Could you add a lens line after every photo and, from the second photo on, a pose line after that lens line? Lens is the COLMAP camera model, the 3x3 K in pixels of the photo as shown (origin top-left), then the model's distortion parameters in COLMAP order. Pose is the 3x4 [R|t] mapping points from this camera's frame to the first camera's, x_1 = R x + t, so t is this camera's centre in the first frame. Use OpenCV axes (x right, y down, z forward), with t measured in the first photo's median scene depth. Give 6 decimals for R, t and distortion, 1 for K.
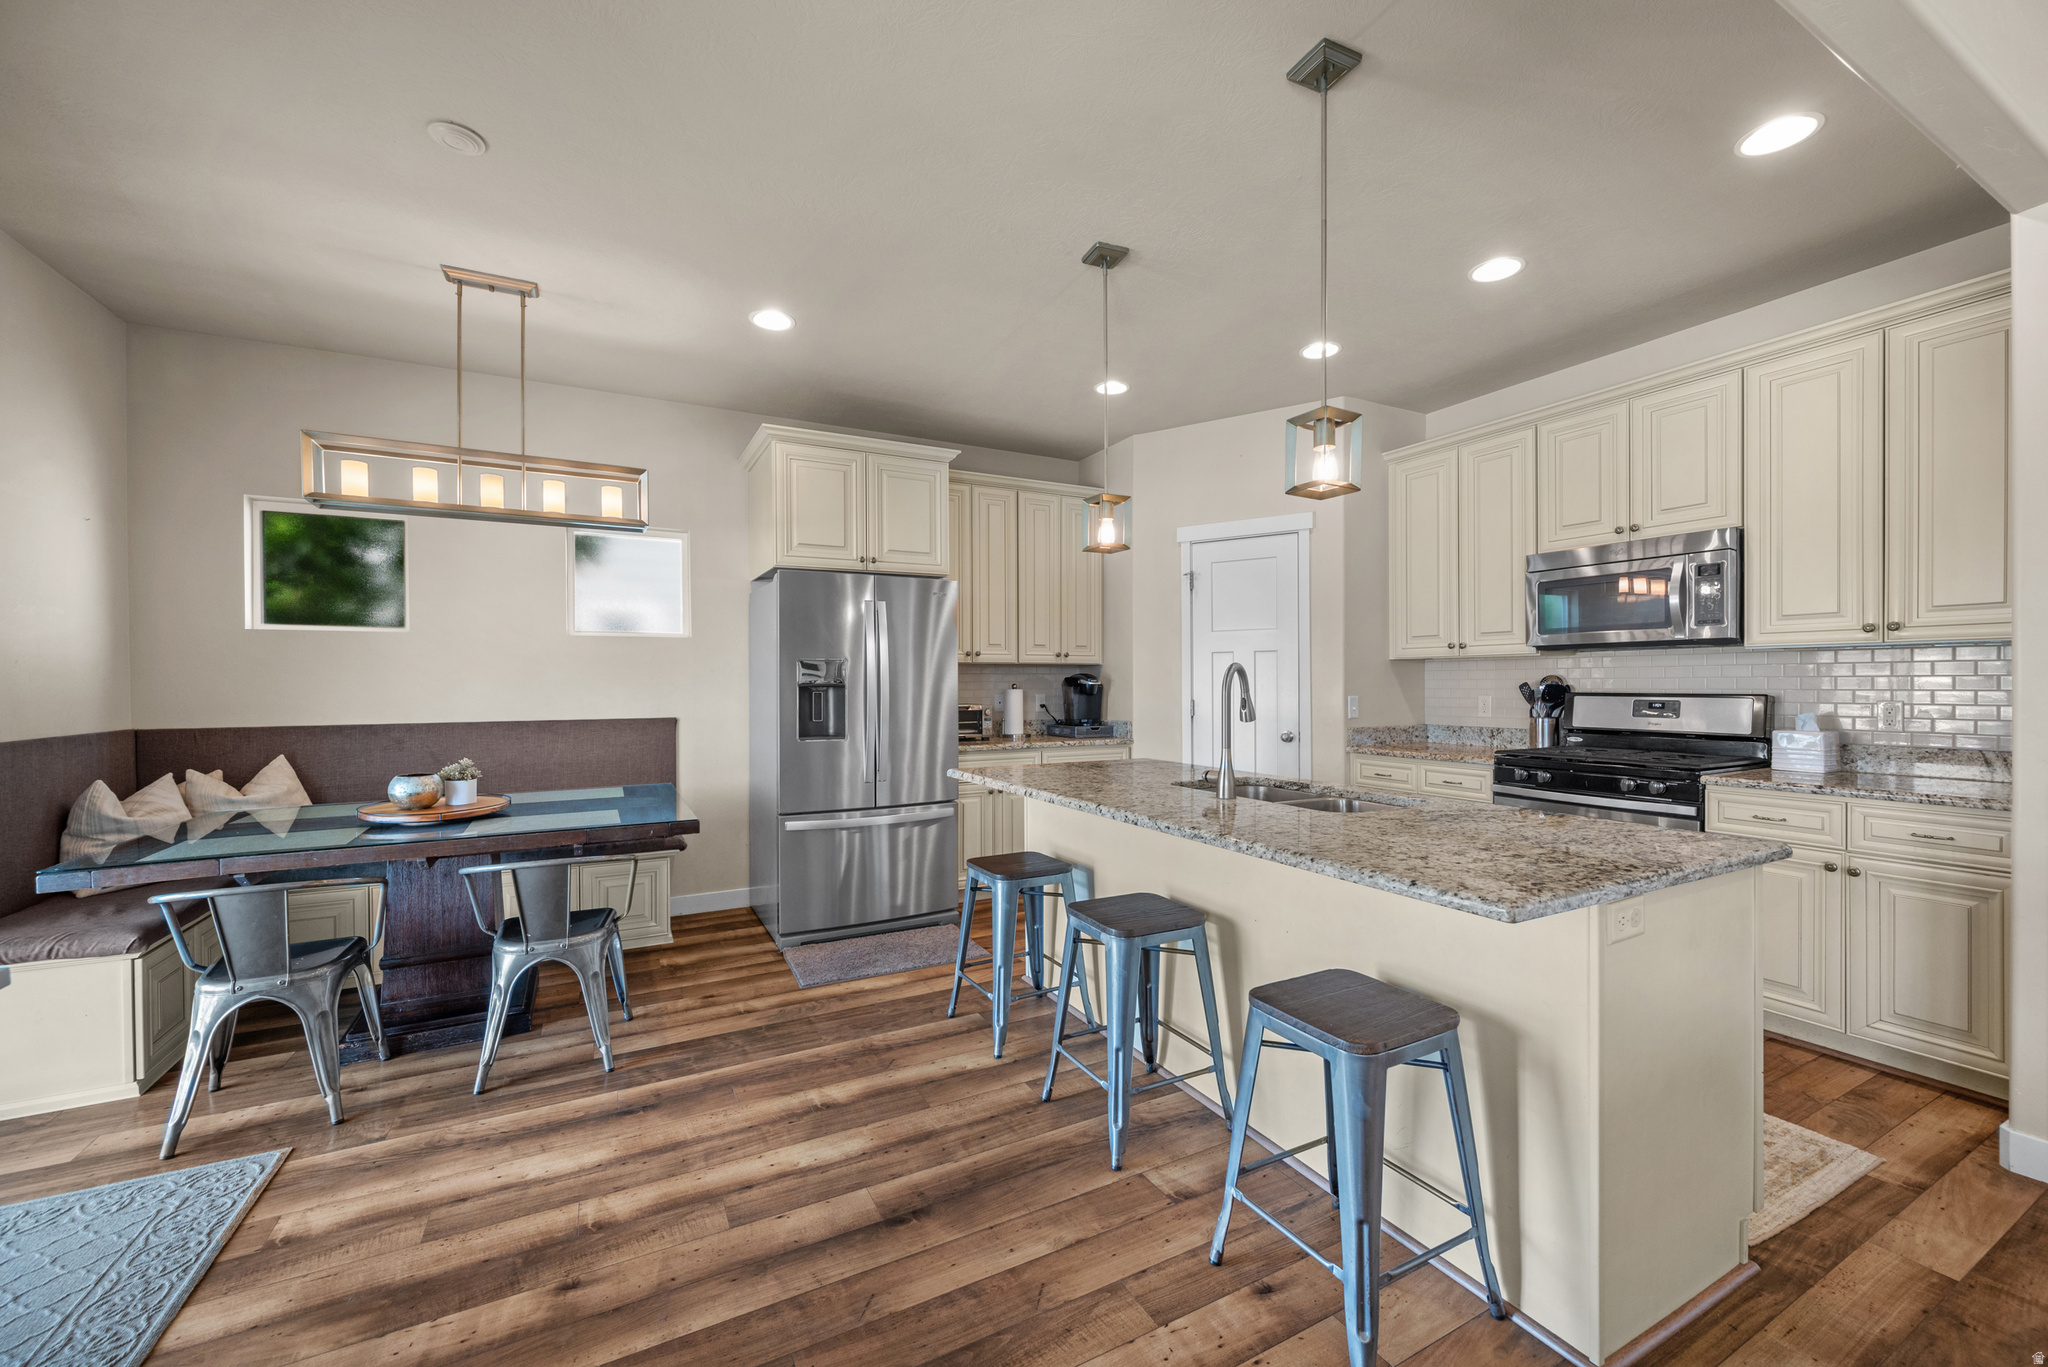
lens RADIAL K [[823.7, 0, 1025.2], [0, 823.7, 691.3], [0, 0, 1]] dist [-0.007824, 0.000300]
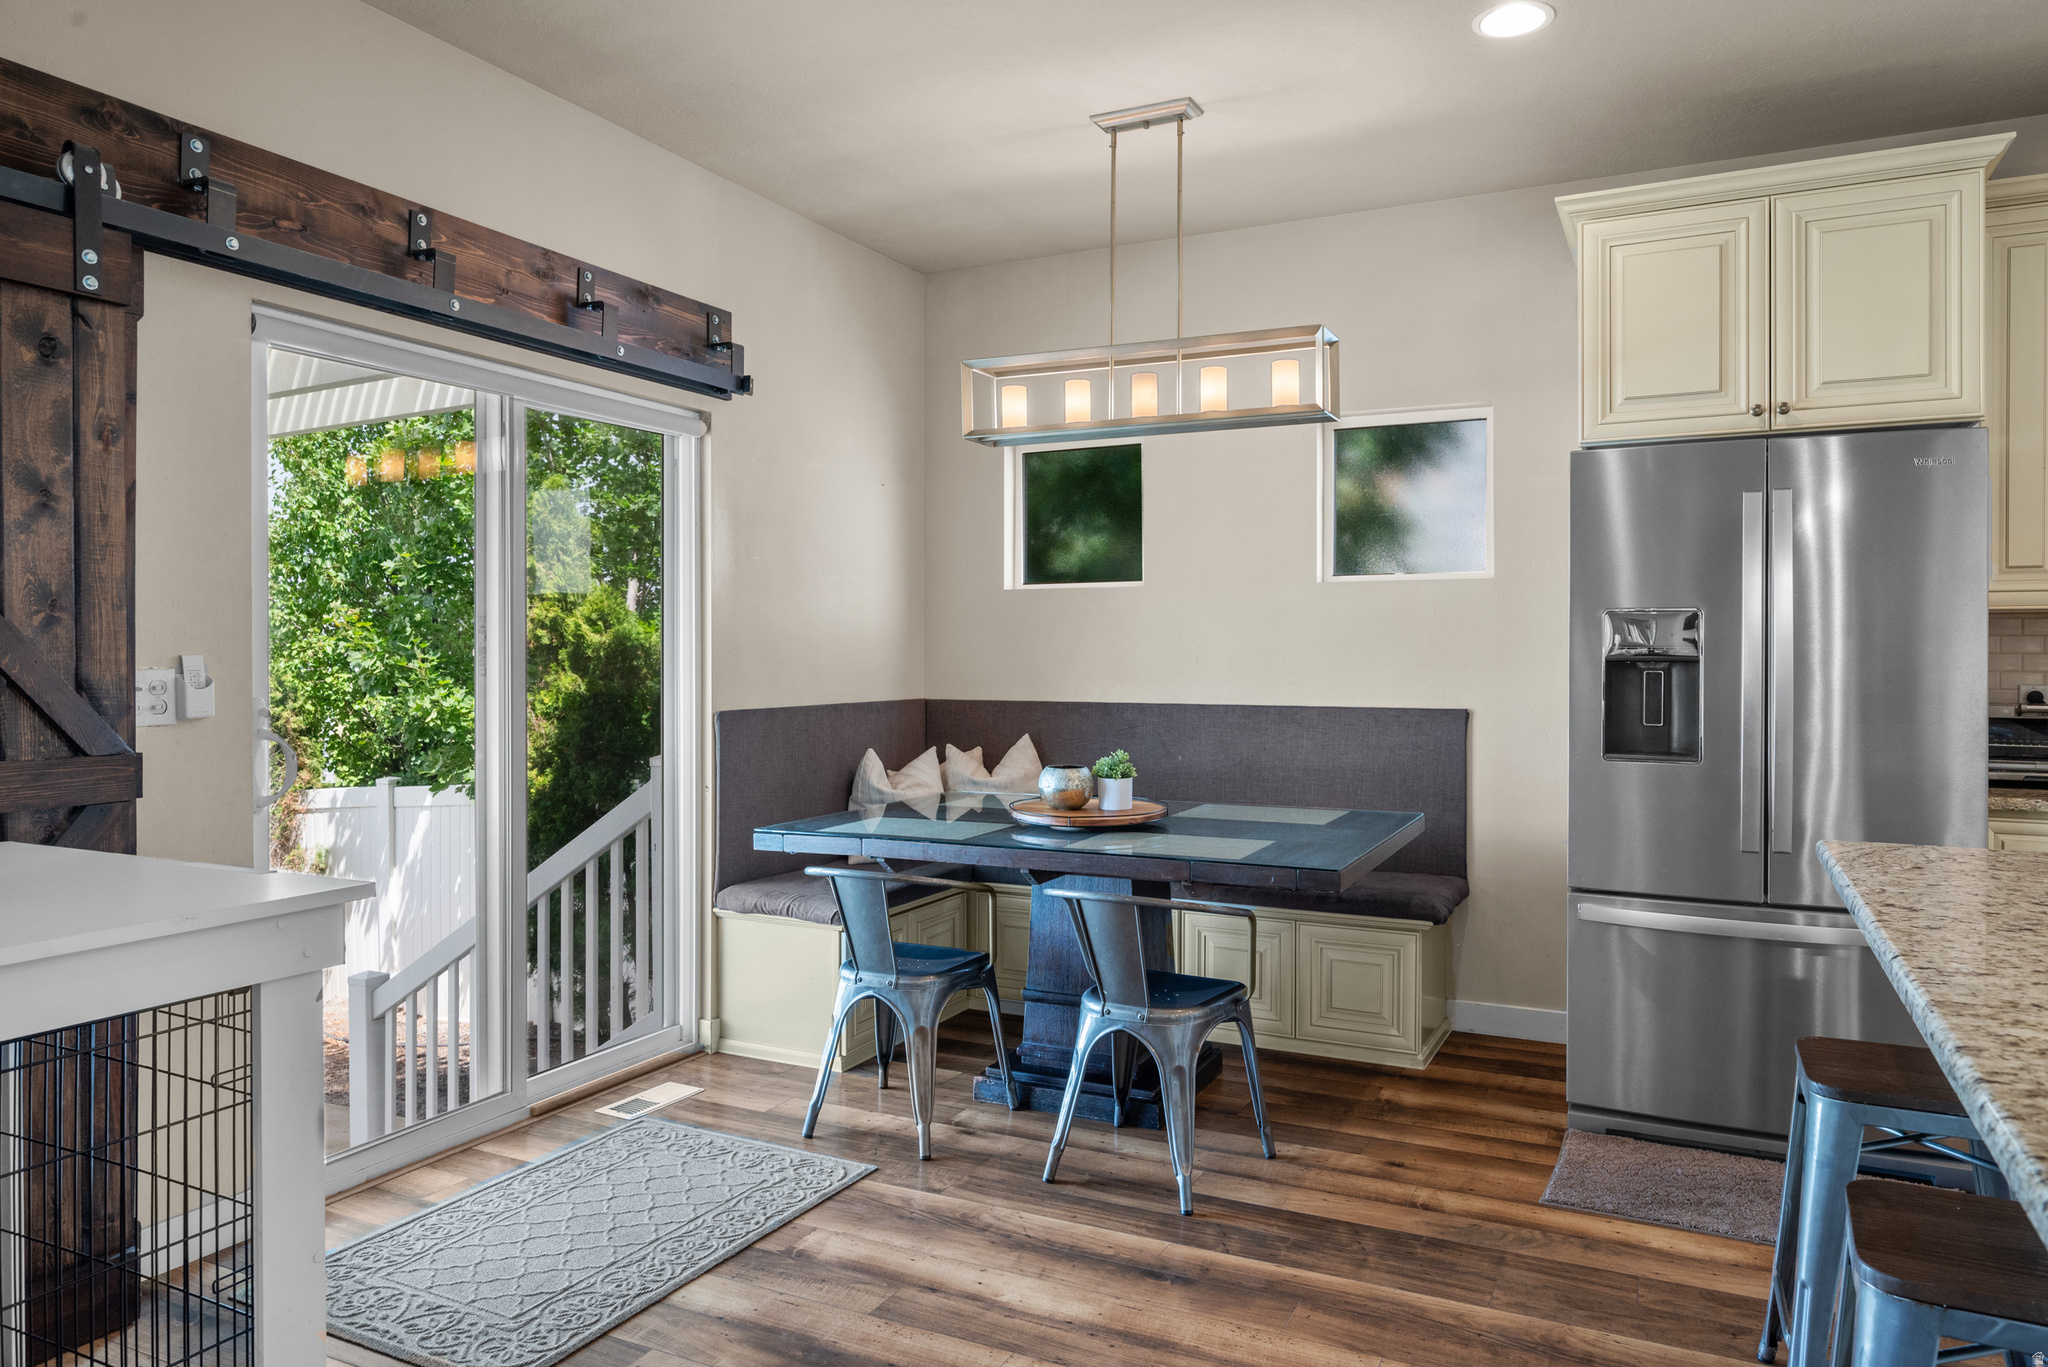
lens RADIAL K [[1361.1, 0, 1017.1], [0, 1361.1, 662.1], [0, 0, 1]] dist [-0.011044, -0.000014]
pose [[0.564100, 0.008736, -0.825660, 0.311271], [-0.013525, 0.999908, 0.001340, -0.000559], [0.825596, 0.010411, 0.564166, 0.206873]]
